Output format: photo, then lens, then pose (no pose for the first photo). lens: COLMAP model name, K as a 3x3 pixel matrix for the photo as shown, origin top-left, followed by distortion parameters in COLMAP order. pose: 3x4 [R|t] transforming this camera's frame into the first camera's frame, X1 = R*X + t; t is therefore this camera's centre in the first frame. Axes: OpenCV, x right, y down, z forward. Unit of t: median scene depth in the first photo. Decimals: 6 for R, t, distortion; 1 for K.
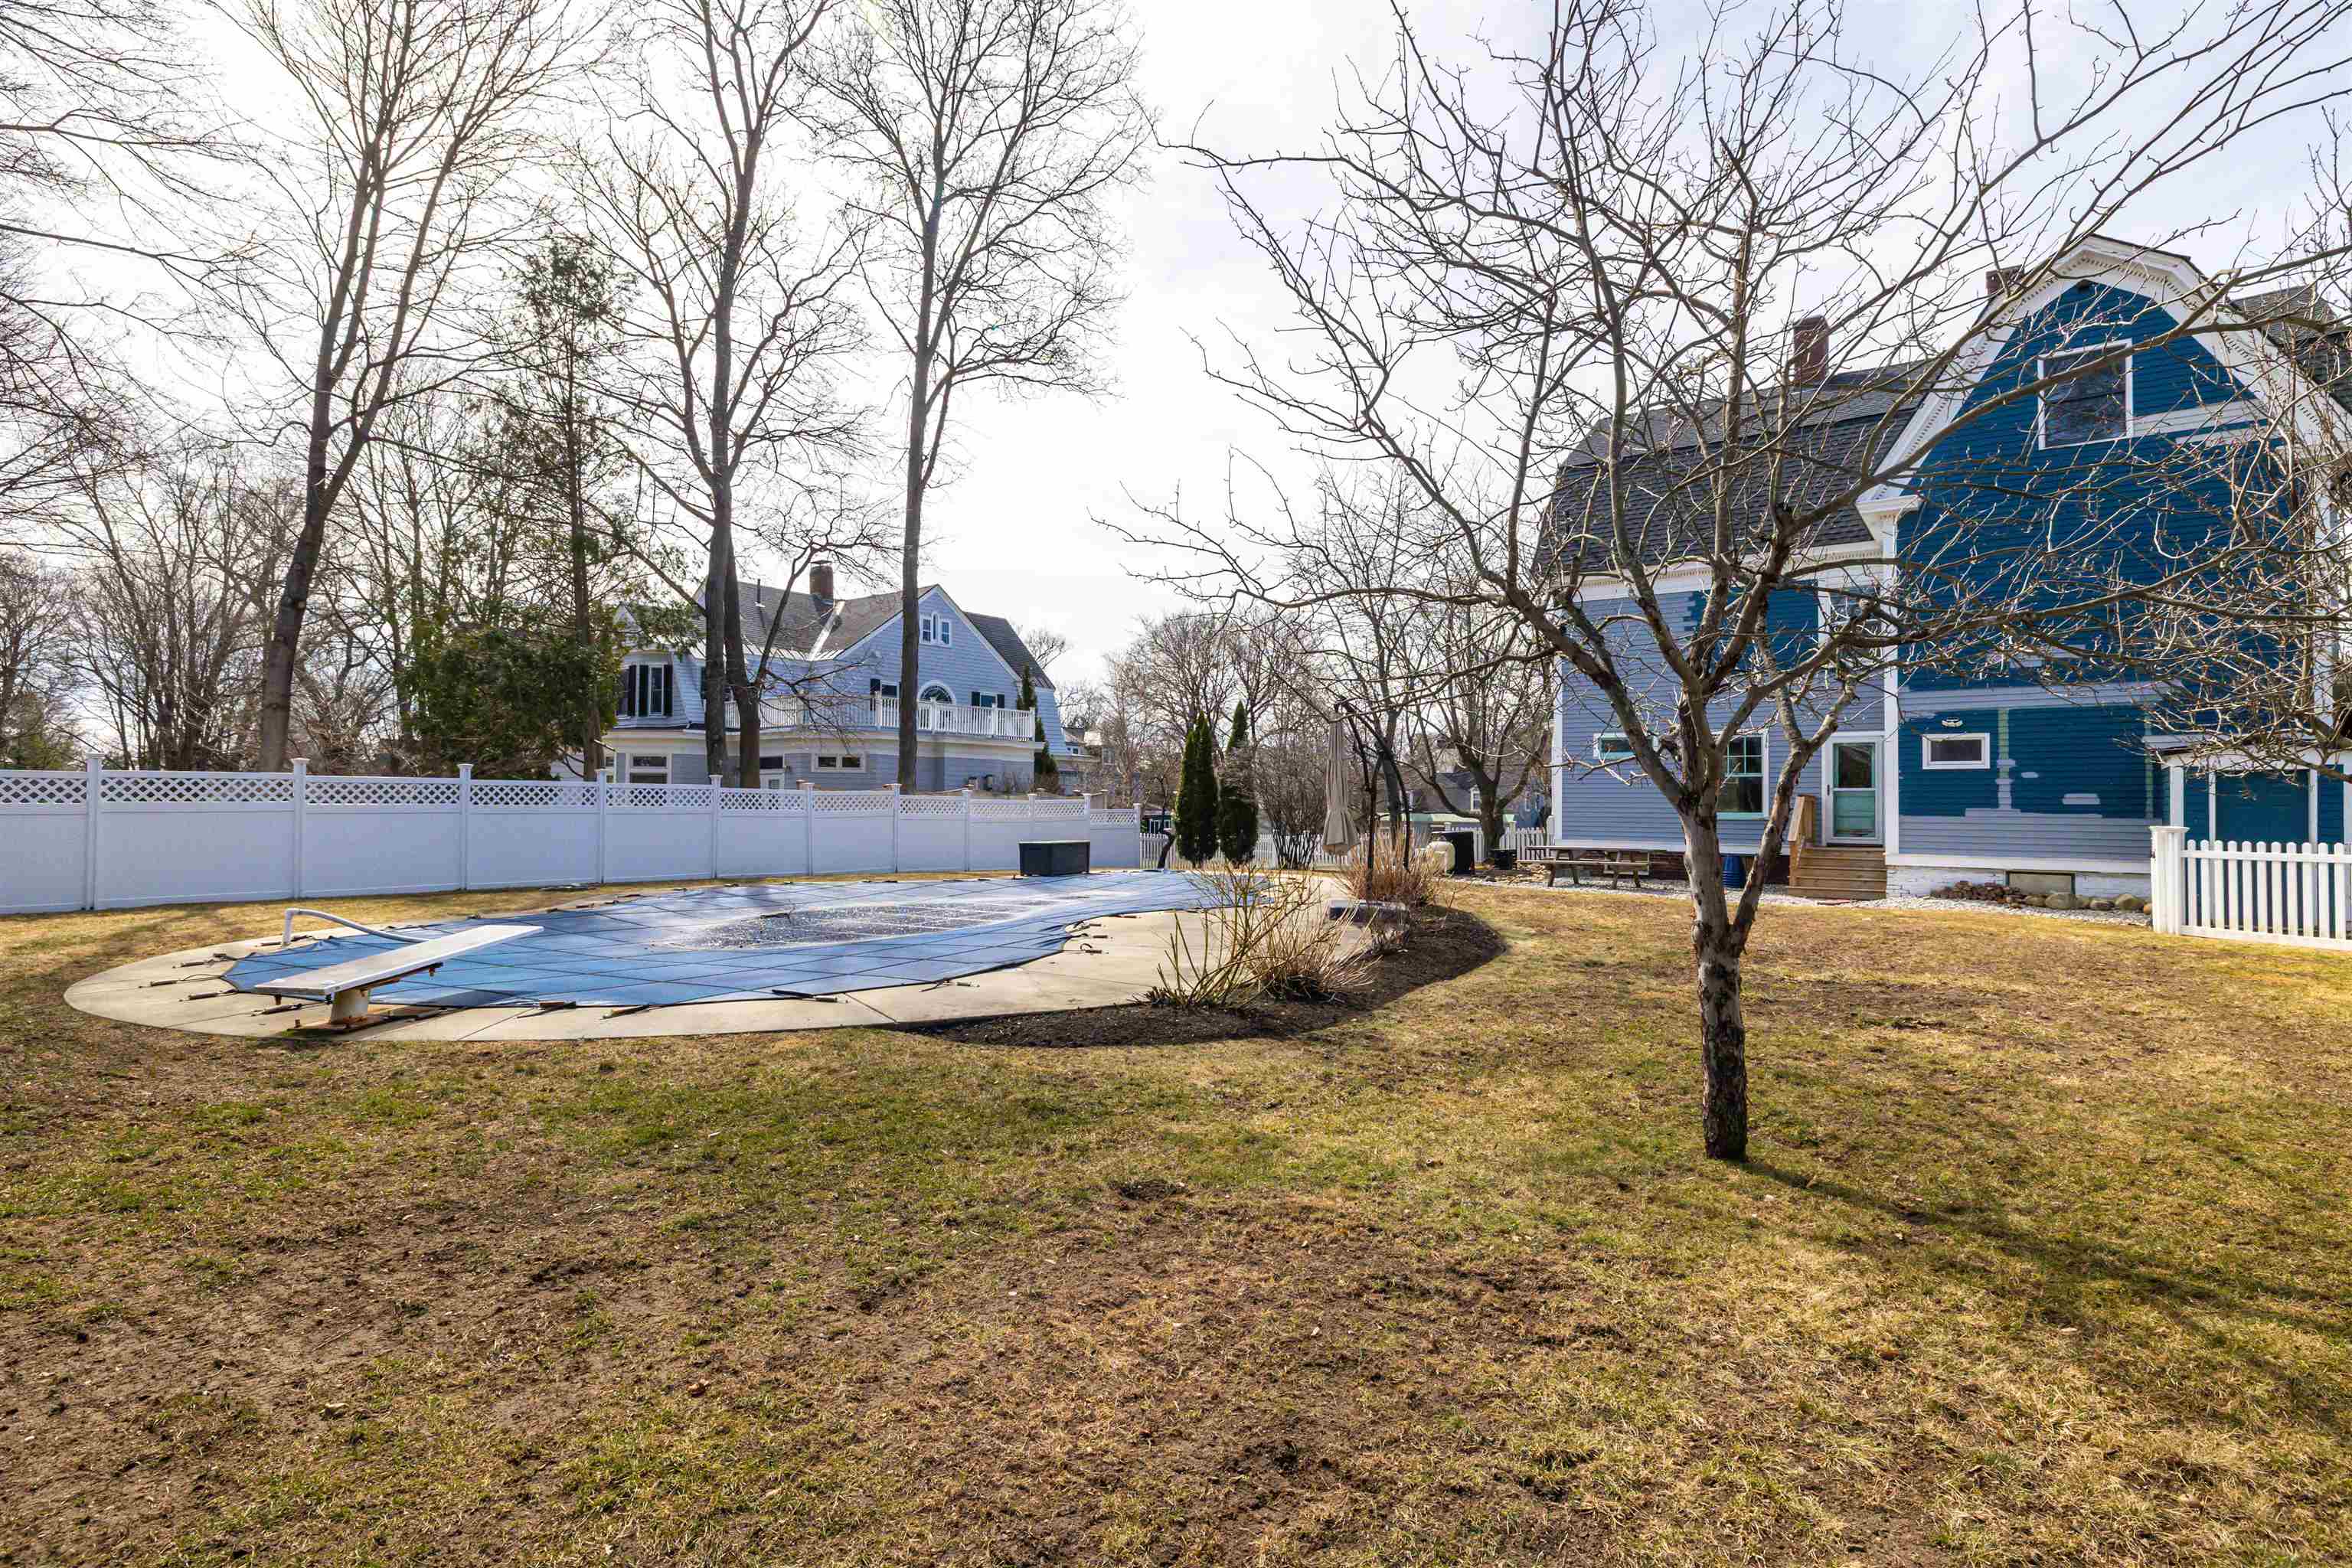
lens RADIAL K [[1107.9, 0, 1176.5], [0, 1107.9, 783.9], [0, 0, 1]] dist [-0.005637, -0.000937]
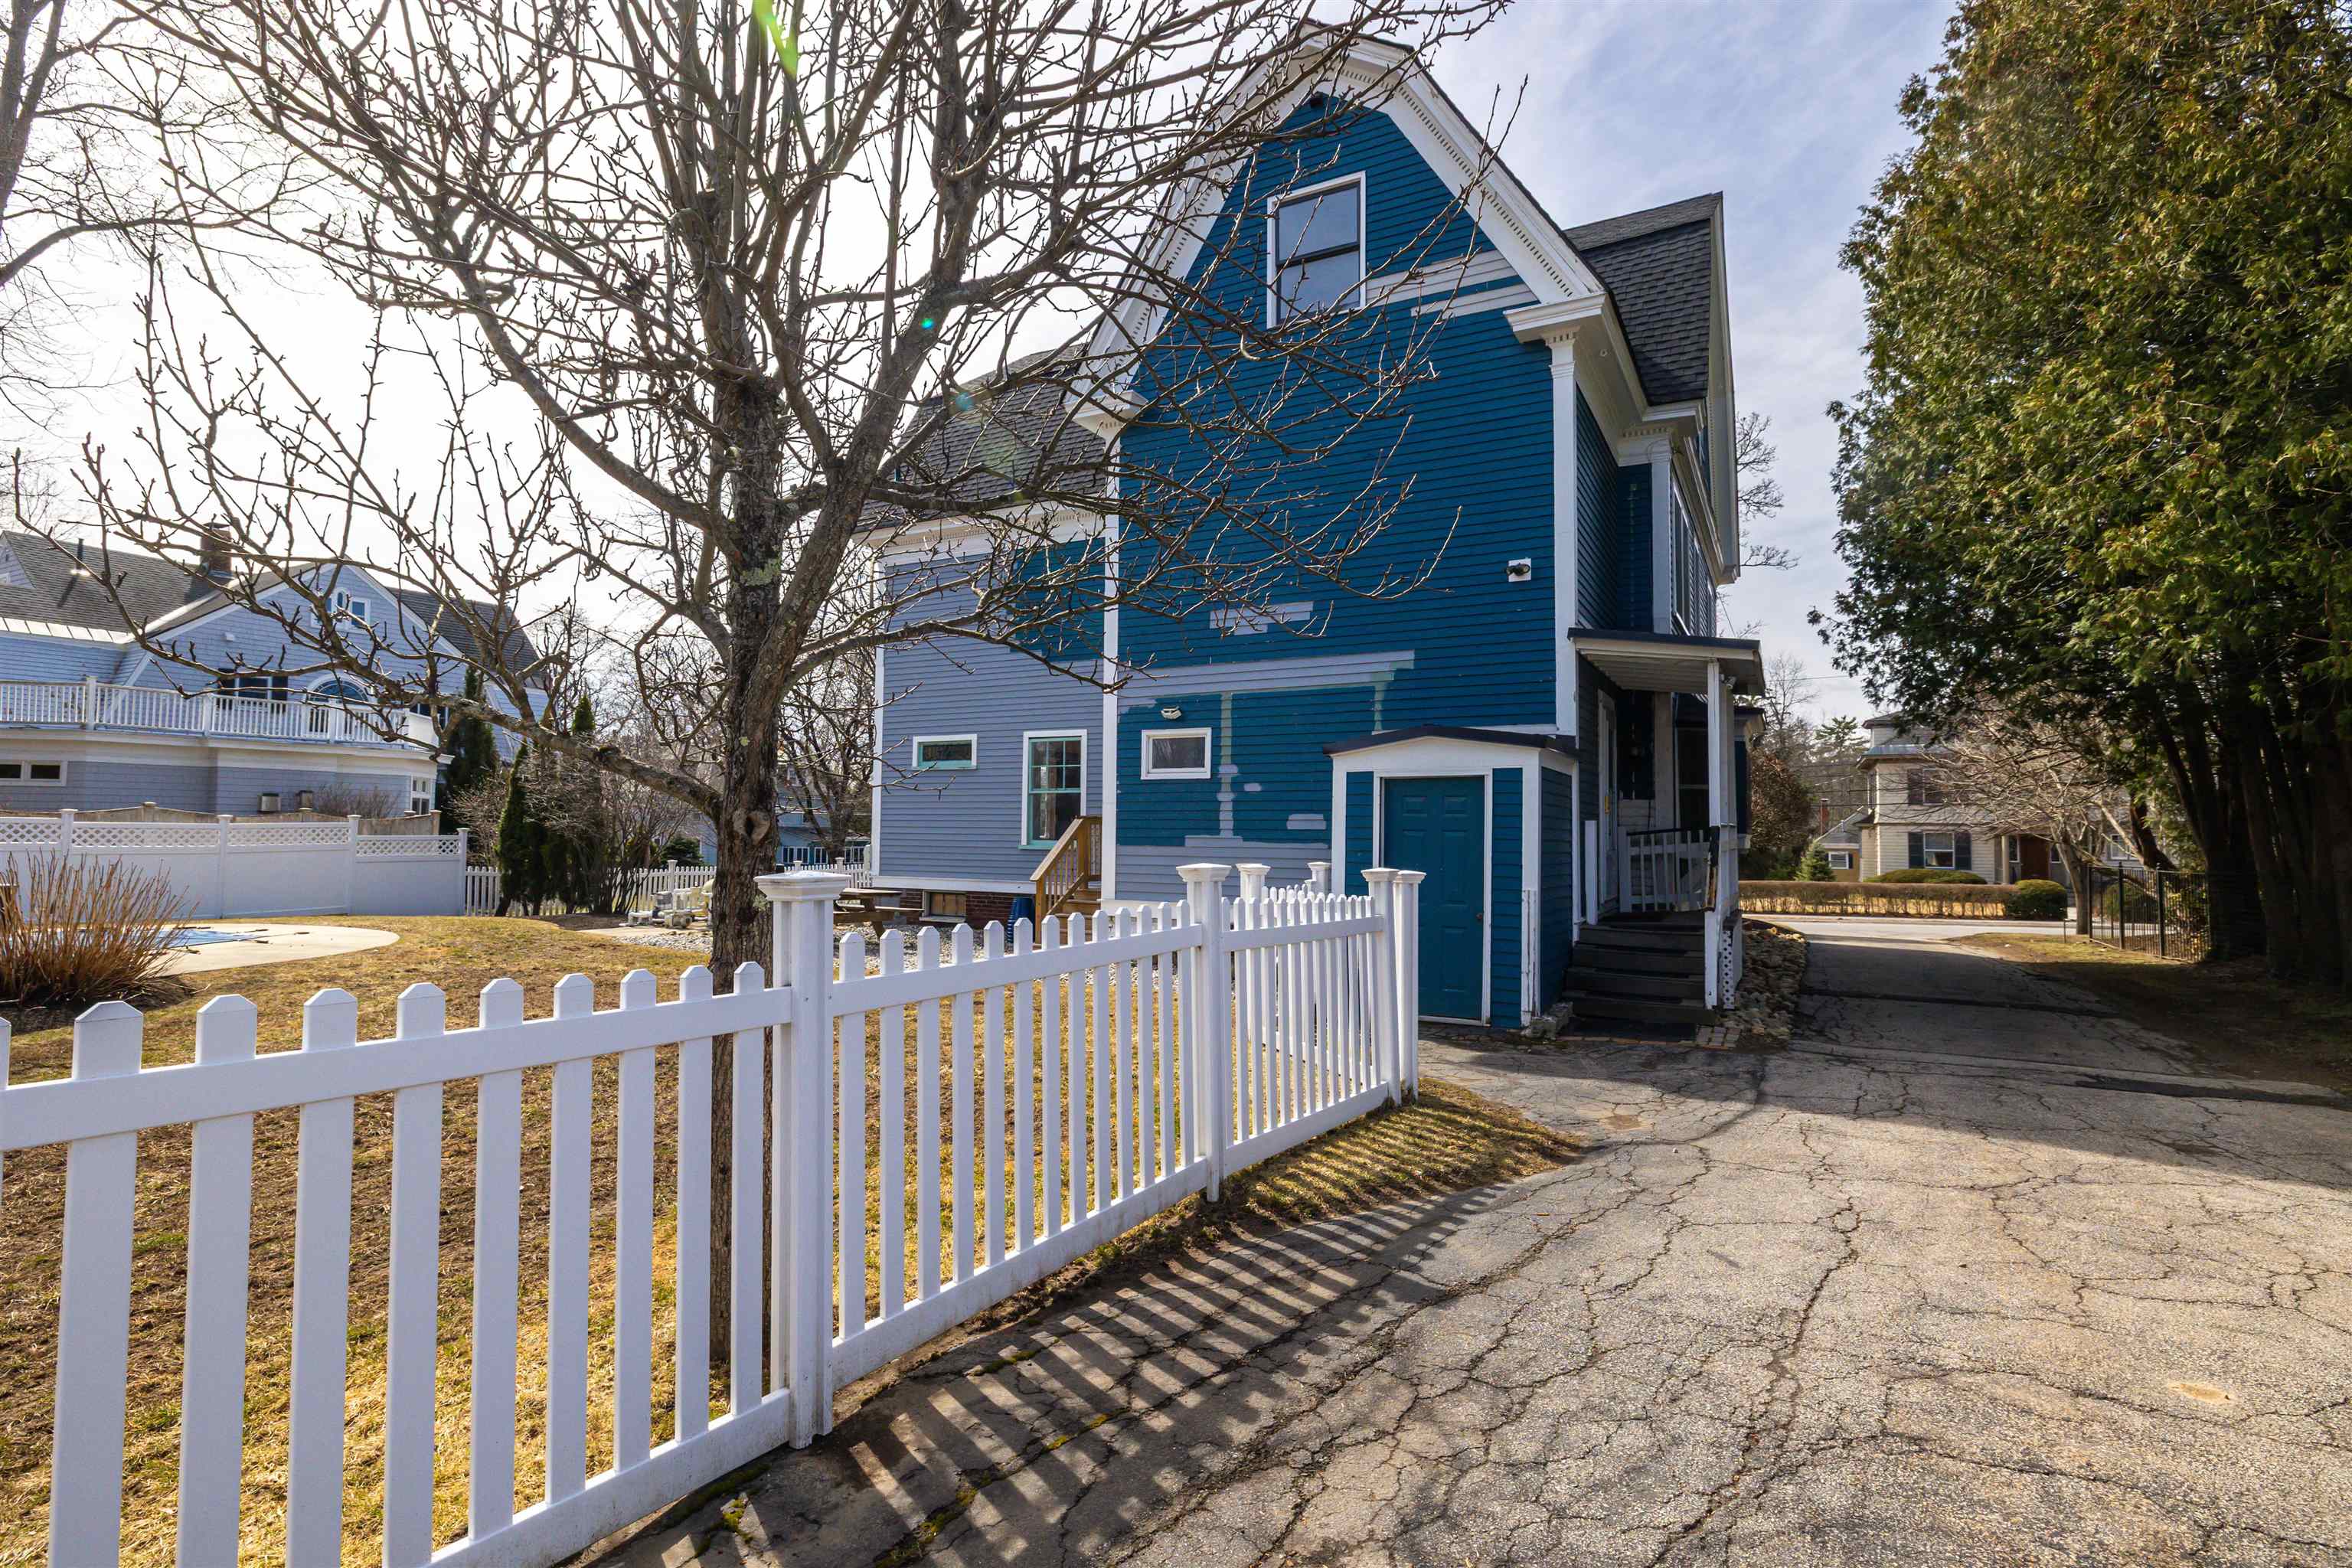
lens RADIAL K [[1107.9, 0, 1176.9], [0, 1107.9, 784.7], [0, 0, 1]] dist [-0.005637, -0.000937]
pose [[0.987986, 0.007655, 0.154352, 0.604051], [-0.003877, 0.999686, -0.024767, 0.007524], [-0.154493, 0.023871, 0.987705, 0.308685]]
